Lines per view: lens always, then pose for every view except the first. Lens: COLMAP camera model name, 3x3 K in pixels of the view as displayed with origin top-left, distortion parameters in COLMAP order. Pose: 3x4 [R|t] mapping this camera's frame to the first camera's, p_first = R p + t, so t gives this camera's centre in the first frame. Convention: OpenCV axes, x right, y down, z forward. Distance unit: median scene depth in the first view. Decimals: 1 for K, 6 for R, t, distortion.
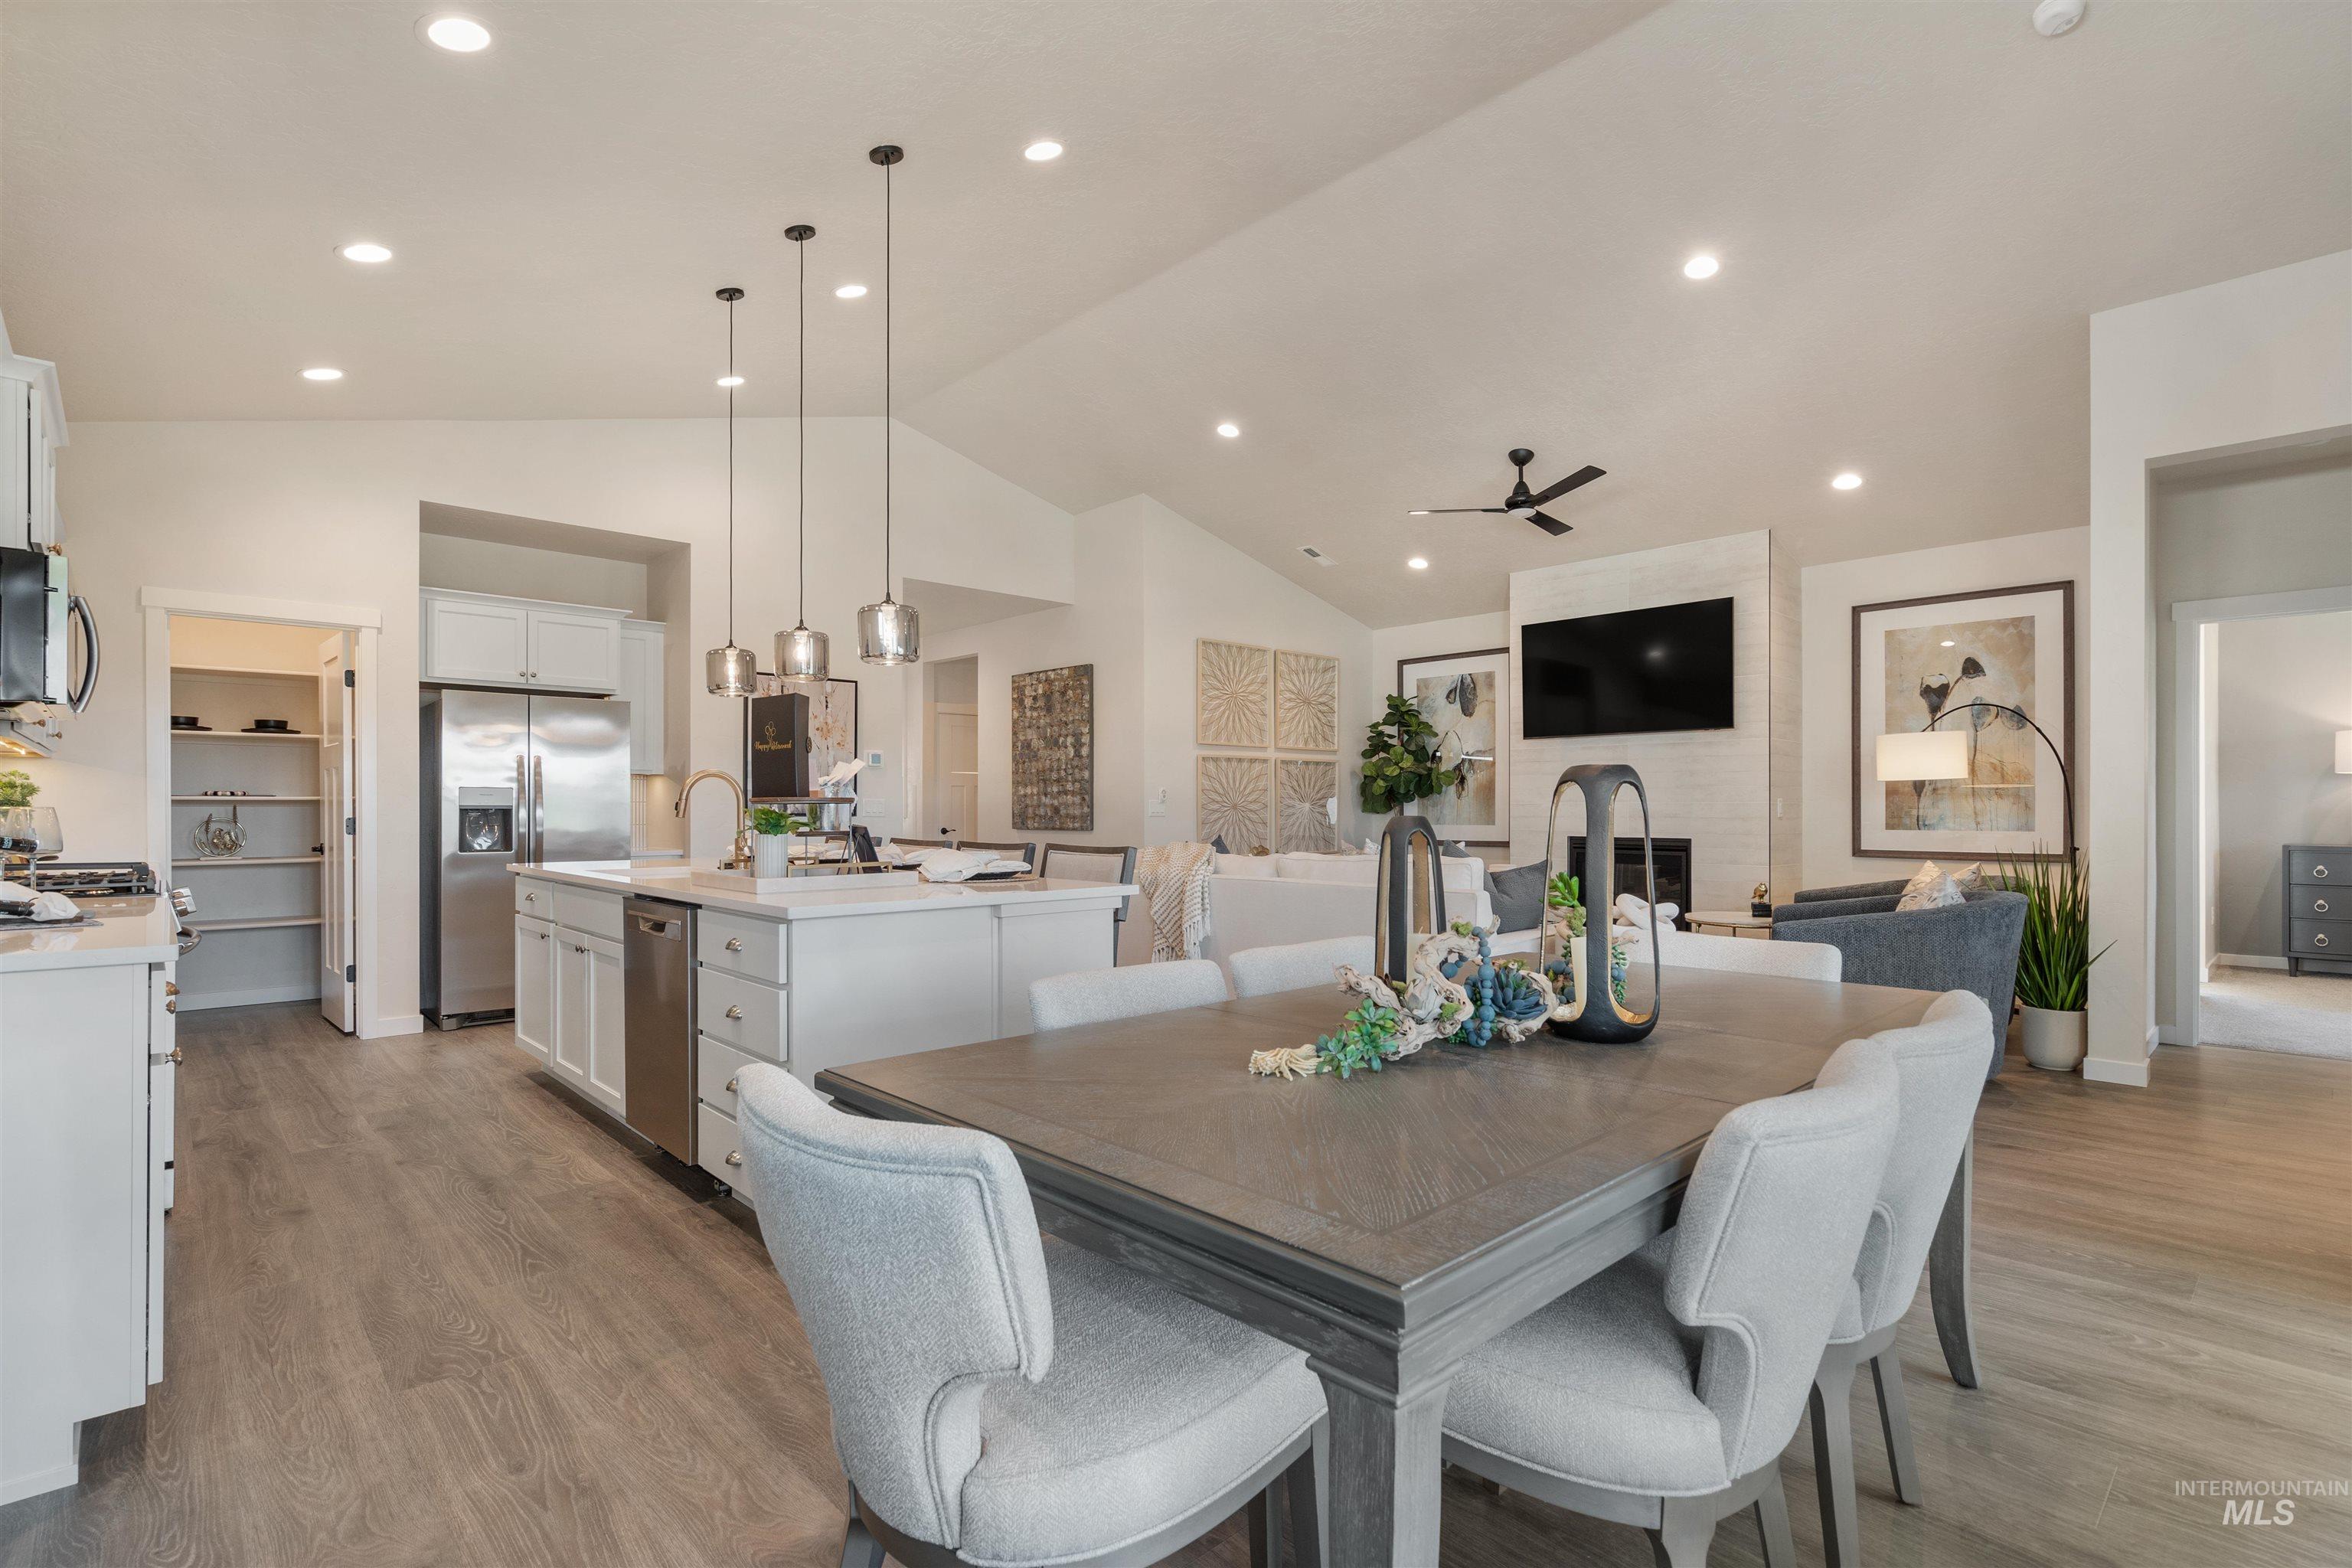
lens RADIAL K [[1098.4, 0, 1169.0], [0, 1098.4, 805.5], [0, 0, 1]] dist [0.001468, 0.000254]
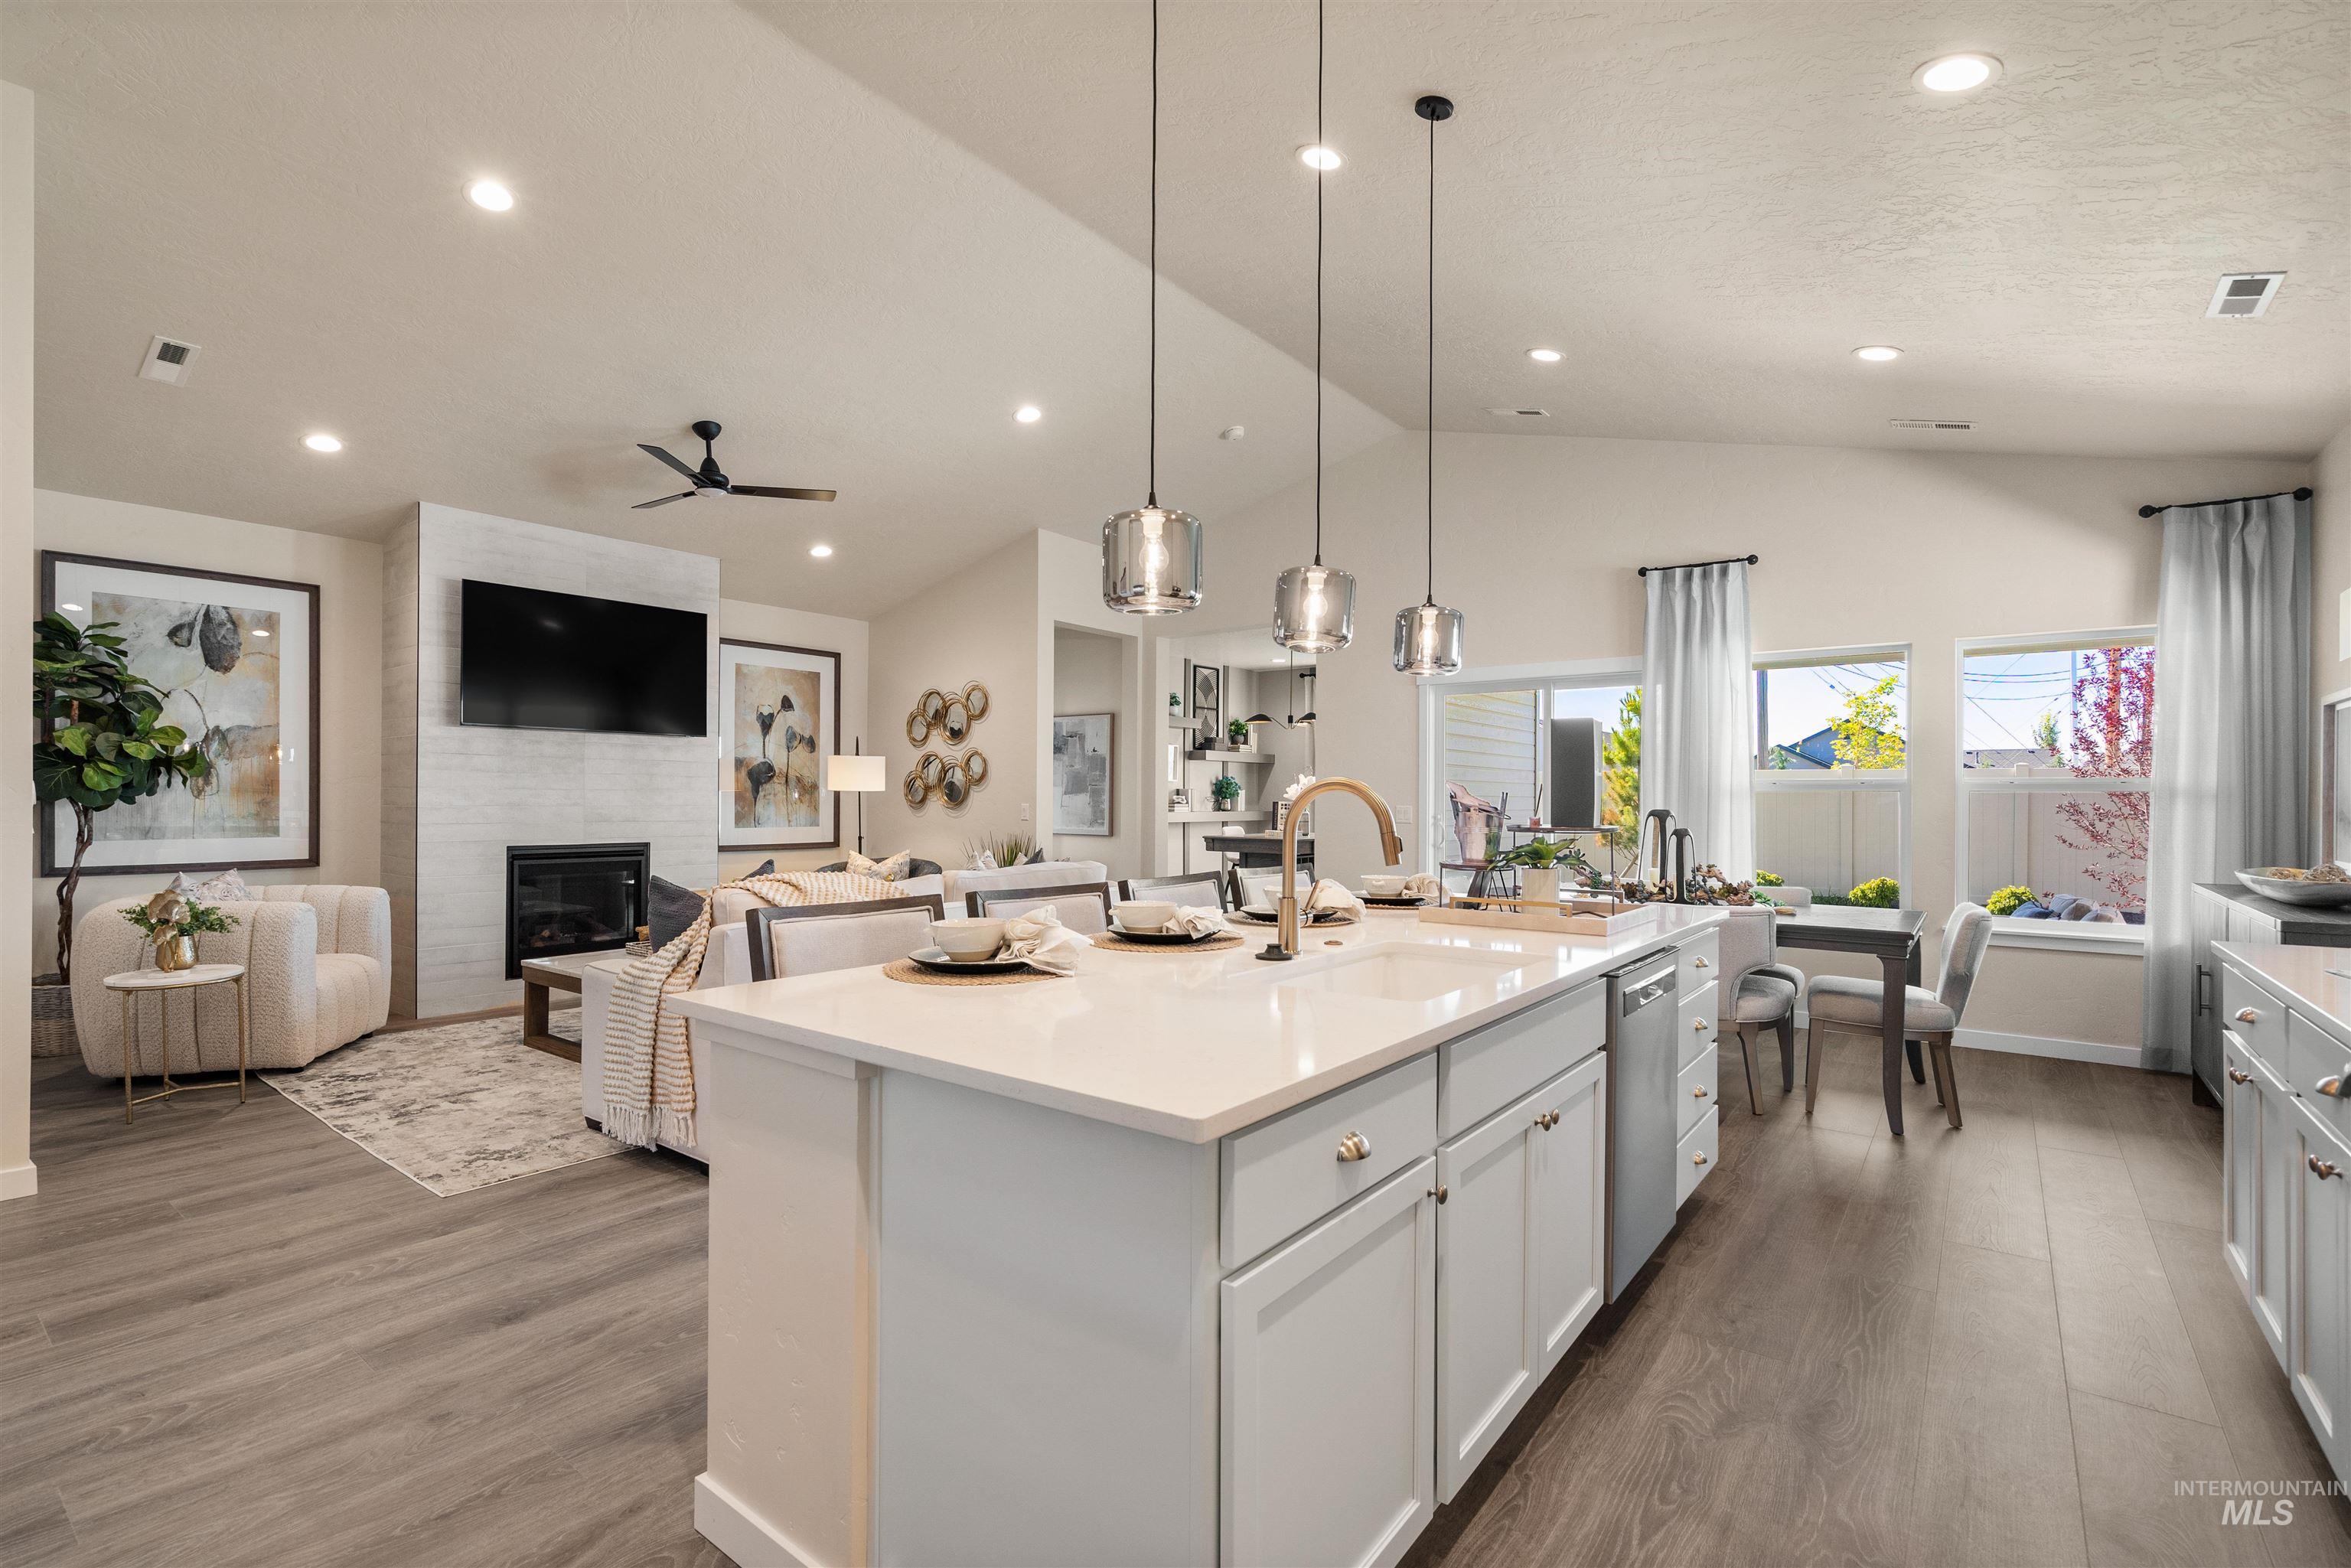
lens RADIAL K [[1062.4, 0, 1164.2], [0, 1062.4, 795.1], [0, 0, 1]] dist [-0.003290, -0.000587]
pose [[-0.157940, 0.003364, 0.987443, -0.559713], [-0.007982, 0.999957, -0.004684, -0.012099], [-0.987417, -0.008622, -0.157906, 0.700752]]
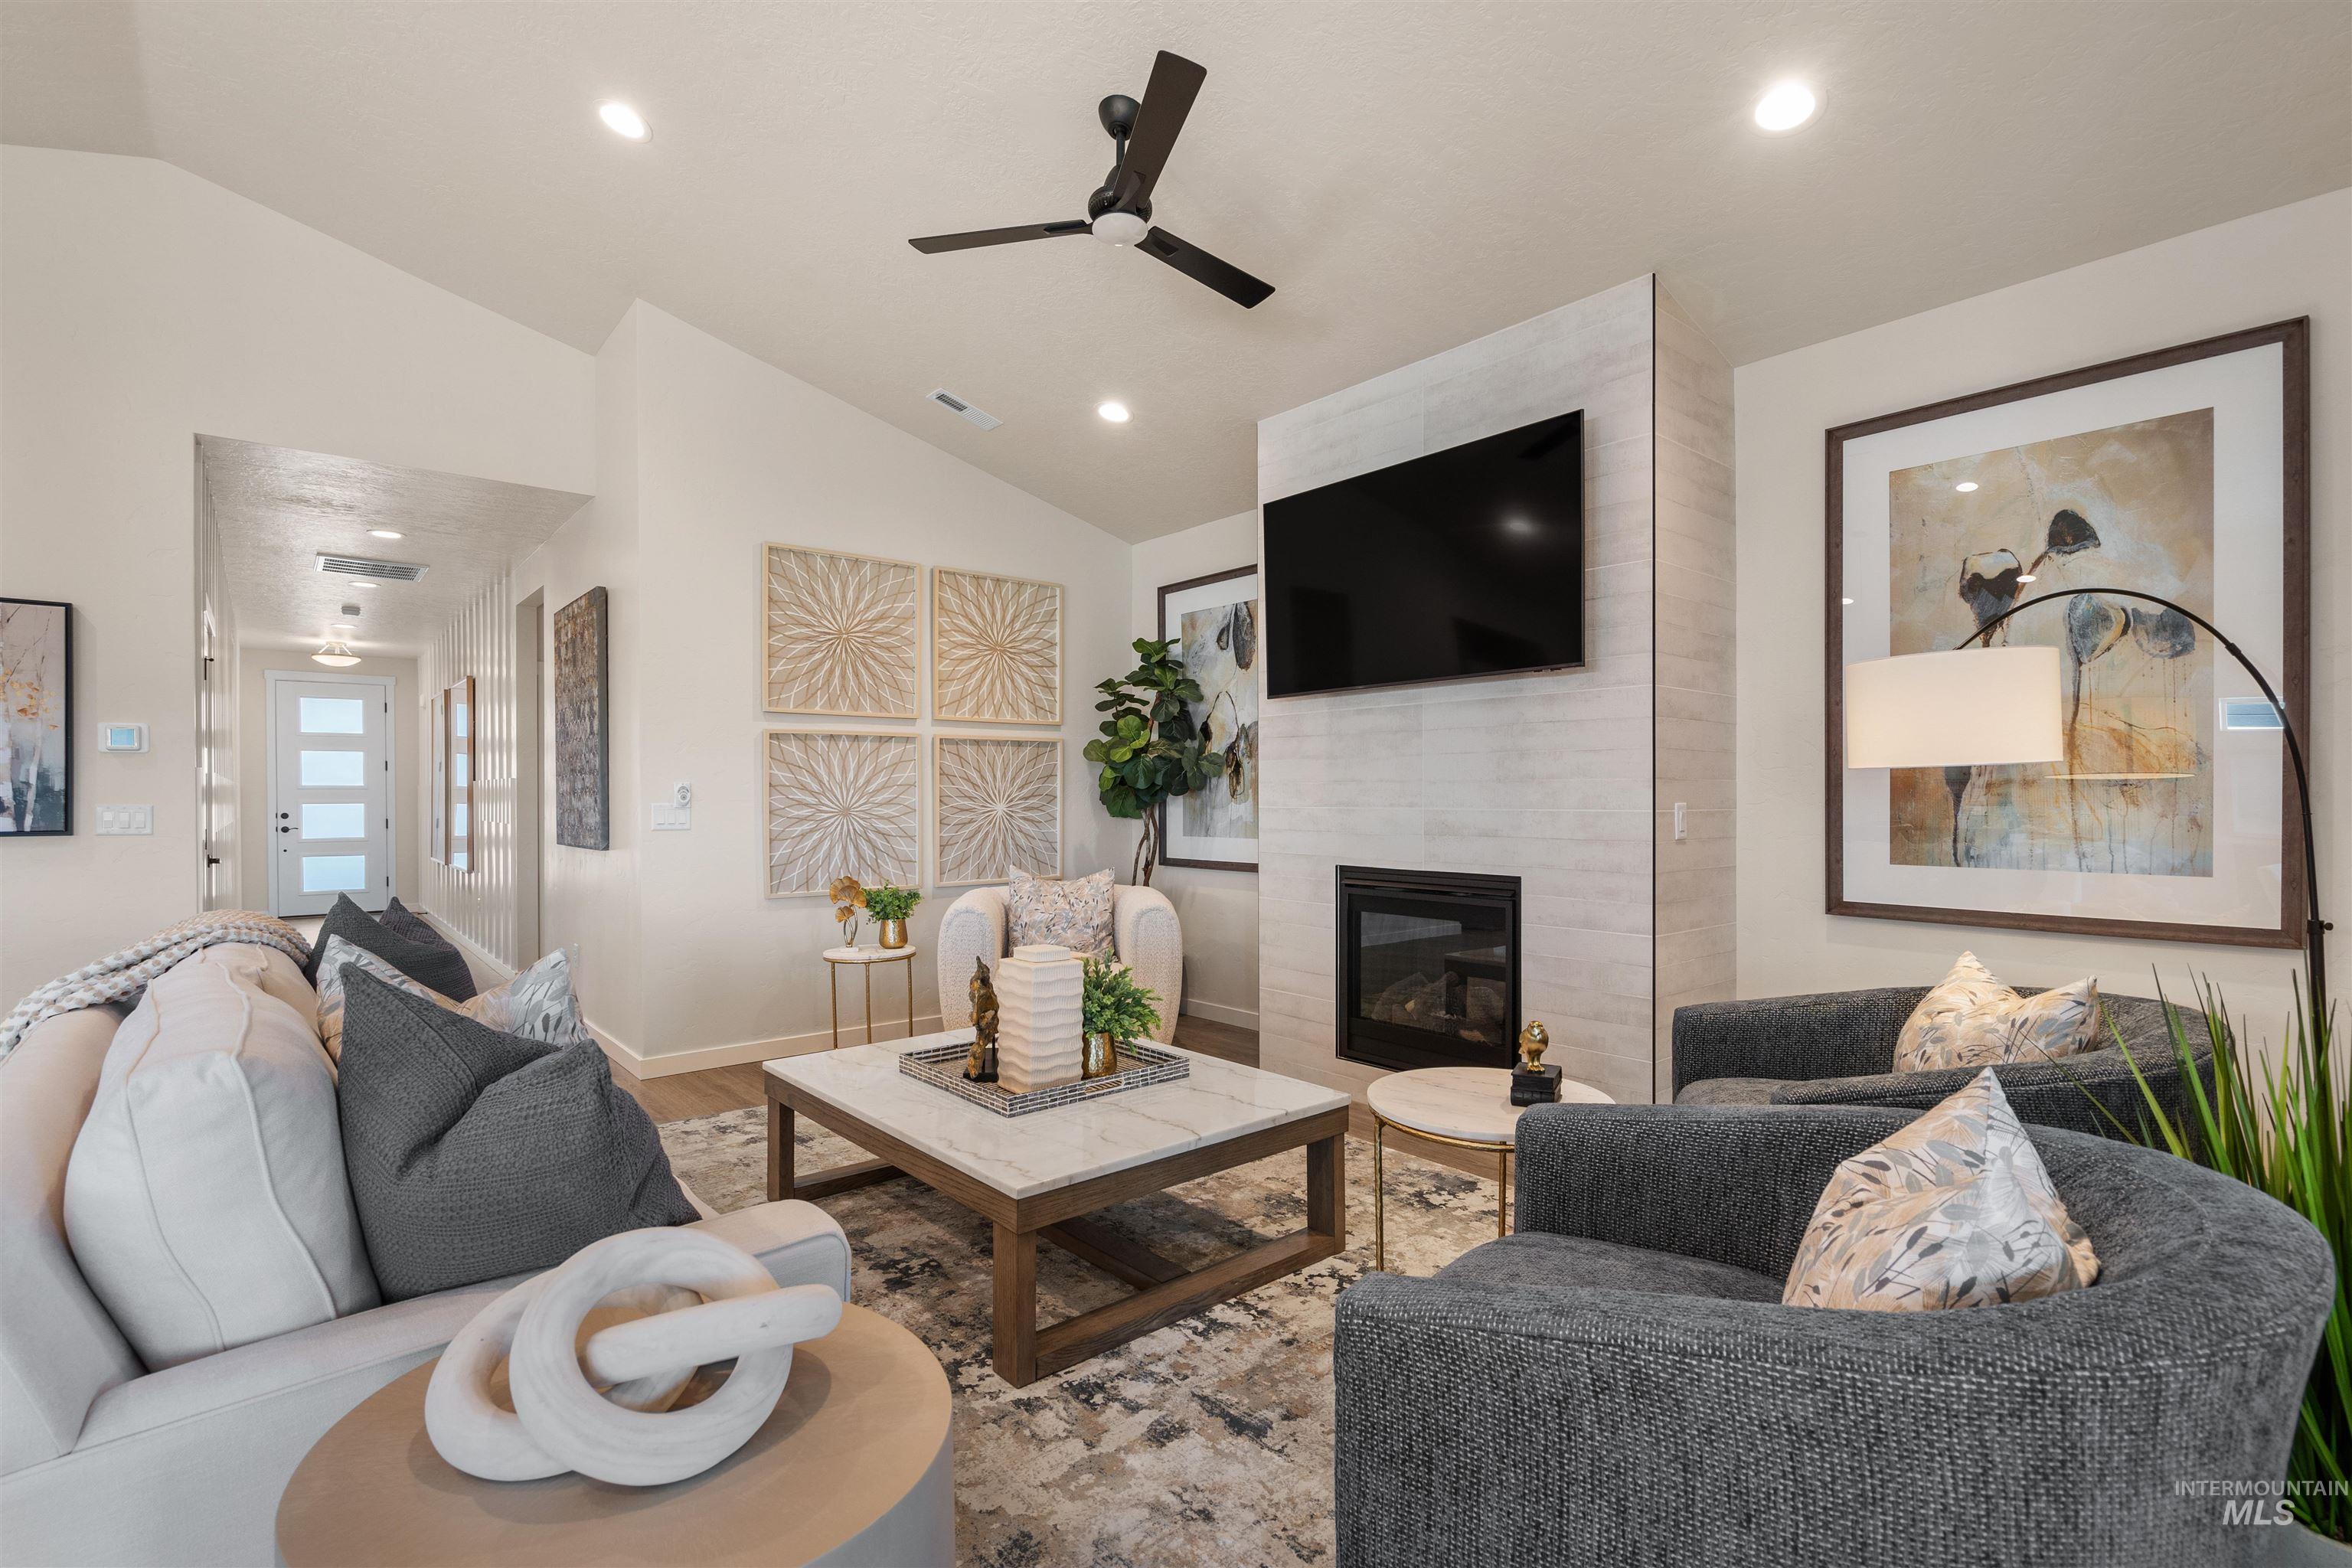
lens RADIAL K [[1083.2, 0, 1166.9], [0, 1083.2, 799.5], [0, 0, 1]] dist [-0.000781, -0.000111]
pose [[0.998370, -0.001957, -0.057031, 0.338339], [0.002293, 0.999980, 0.005824, -0.011041], [0.057019, -0.005946, 0.998355, 0.469935]]
